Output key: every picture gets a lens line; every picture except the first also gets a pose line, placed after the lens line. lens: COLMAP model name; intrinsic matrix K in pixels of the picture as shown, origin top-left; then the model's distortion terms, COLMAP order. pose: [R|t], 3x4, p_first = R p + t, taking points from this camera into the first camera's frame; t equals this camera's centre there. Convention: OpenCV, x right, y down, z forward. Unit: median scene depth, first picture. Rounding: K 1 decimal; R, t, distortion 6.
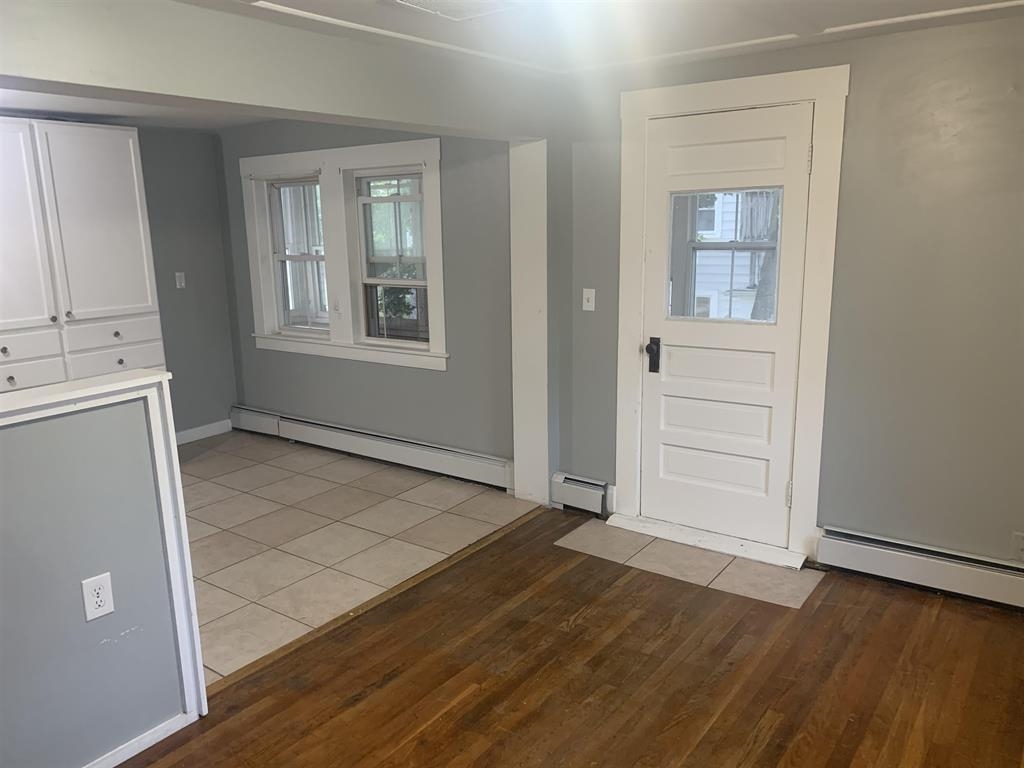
lens RADIAL K [[774.9, 0, 516.1], [0, 774.9, 398.3], [0, 0, 1]] dist [0.041850, -0.074744]
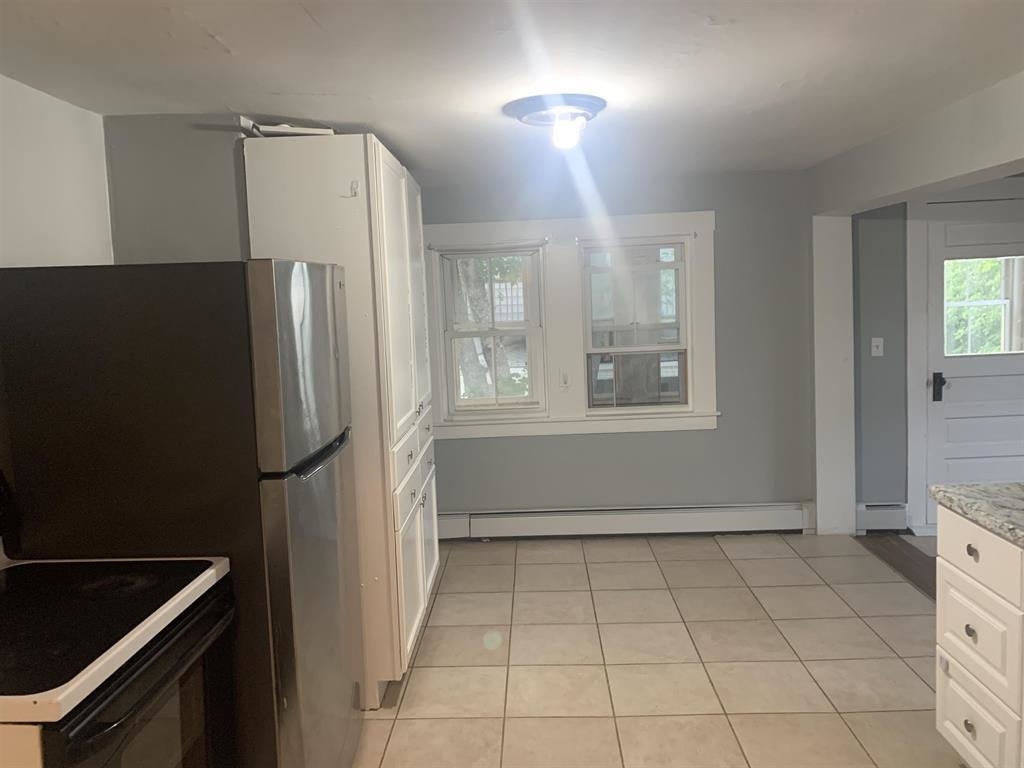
lens RADIAL K [[787.4, 0, 512.2], [0, 787.4, 374.4], [0, 0, 1]] dist [0.027849, -0.010101]
pose [[0.818660, -0.068412, 0.570188, -1.085485], [0.151398, 0.983465, -0.099376, -0.051917], [-0.553962, 0.167680, 0.815481, 0.340915]]
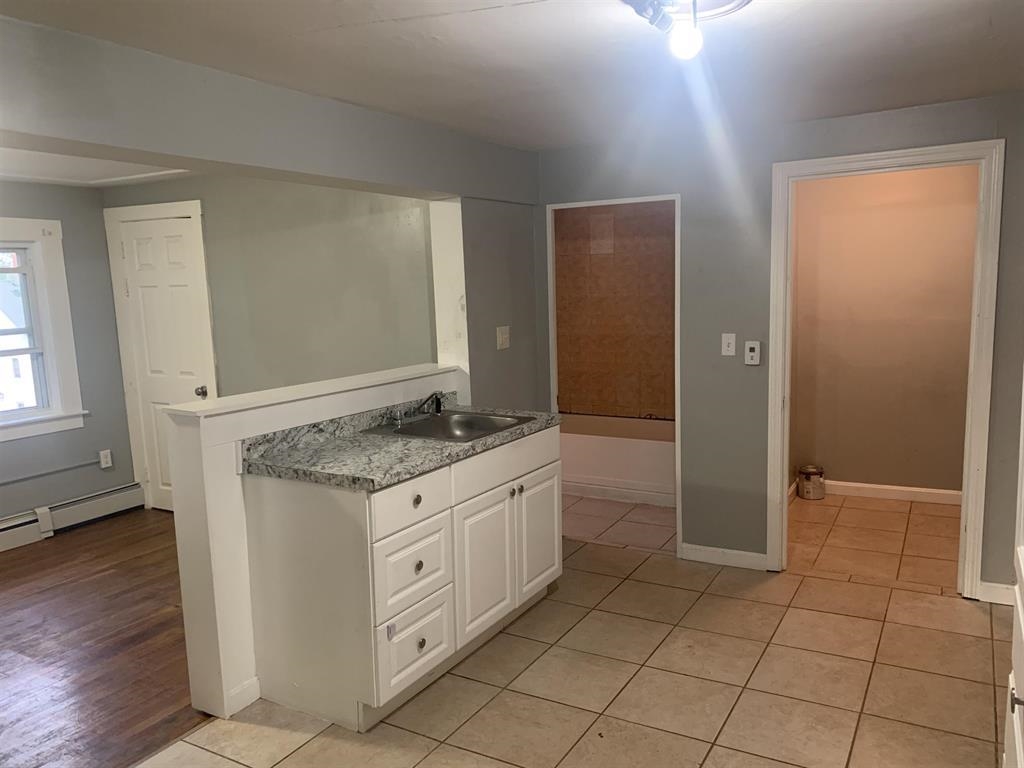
lens RADIAL K [[788.1, 0, 514.7], [0, 788.1, 384.9], [0, 0, 1]] dist [0.033080, -0.018143]
pose [[-0.991722, 0.070674, -0.107207, -0.504480], [0.028311, 0.934707, 0.354289, -0.280624], [0.125247, 0.348321, -0.928970, 1.291401]]
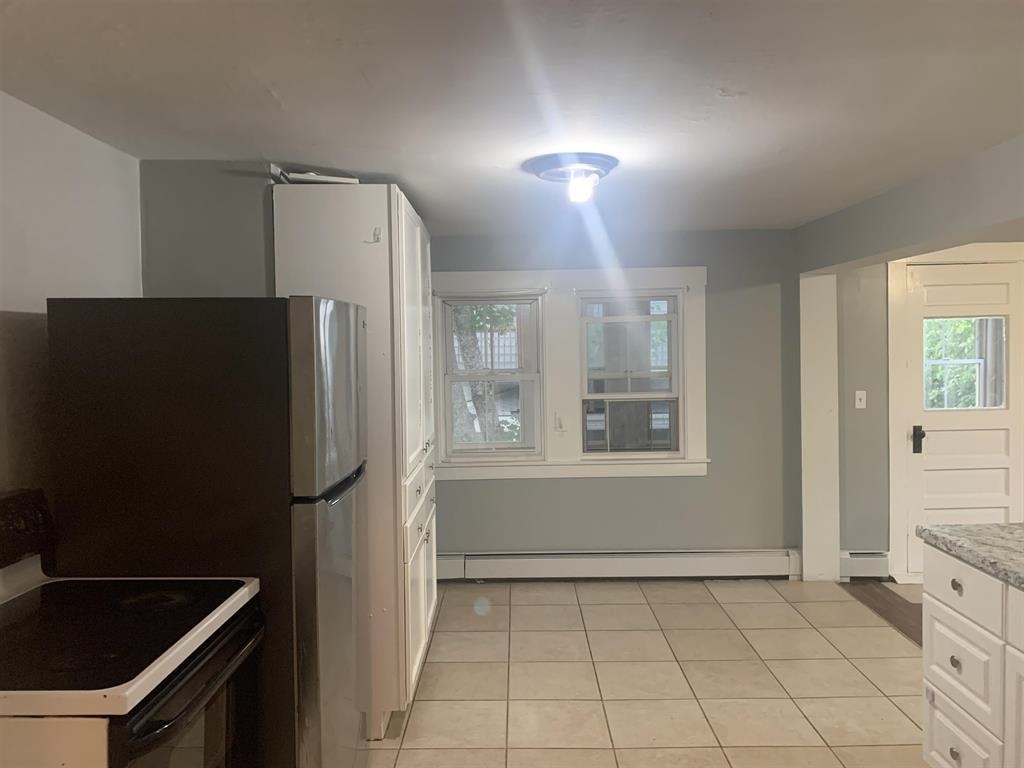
lens RADIAL K [[788.1, 0, 514.7], [0, 788.1, 384.9], [0, 0, 1]] dist [0.033080, -0.018143]
pose [[0.802922, -0.020118, 0.595744, -1.132131], [0.132983, 0.980287, -0.146126, -0.040315], [-0.581061, 0.196551, 0.789770, 0.328673]]
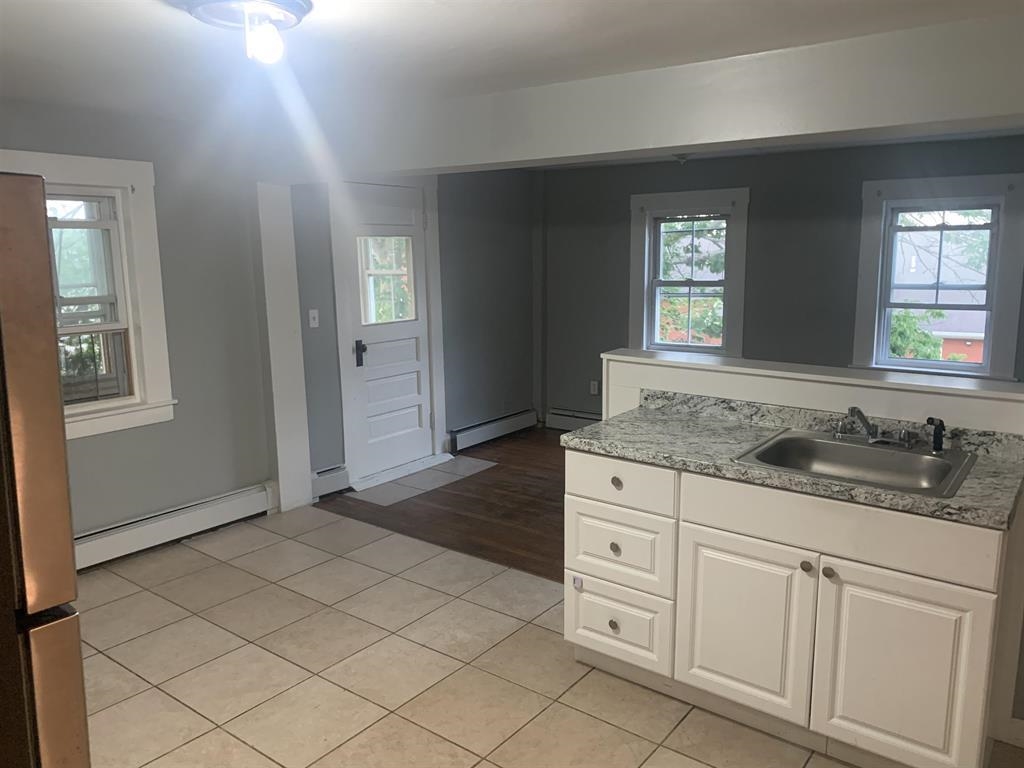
lens RADIAL K [[775.1, 0, 510.4], [0, 775.1, 388.8], [0, 0, 1]] dist [0.037205, -0.062721]
pose [[0.007603, -0.155352, 0.987830, -1.155095], [0.230324, 0.961569, 0.149449, -0.136343], [-0.973084, 0.226385, 0.043092, 0.694792]]
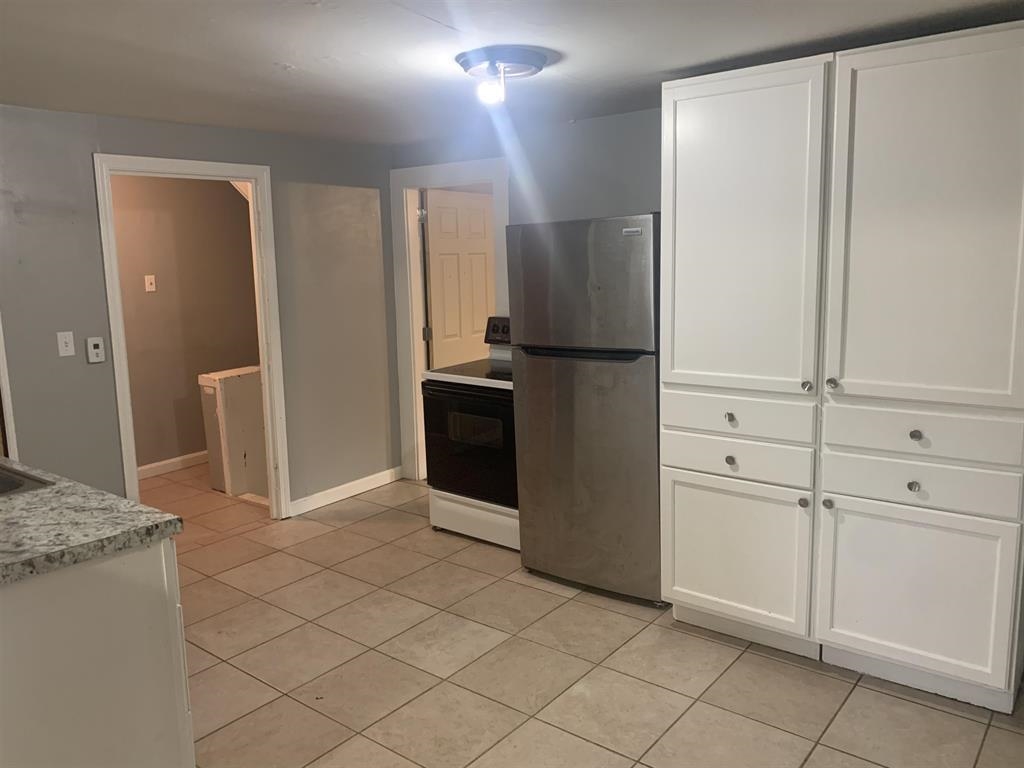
lens RADIAL K [[786.3, 0, 525.0], [0, 786.3, 375.6], [0, 0, 1]] dist [0.047423, -0.055665]
pose [[-0.033016, 0.174374, -0.984126, 0.022942], [-0.202626, 0.963047, 0.177437, -0.197347], [0.978700, 0.205268, 0.003537, 0.884495]]
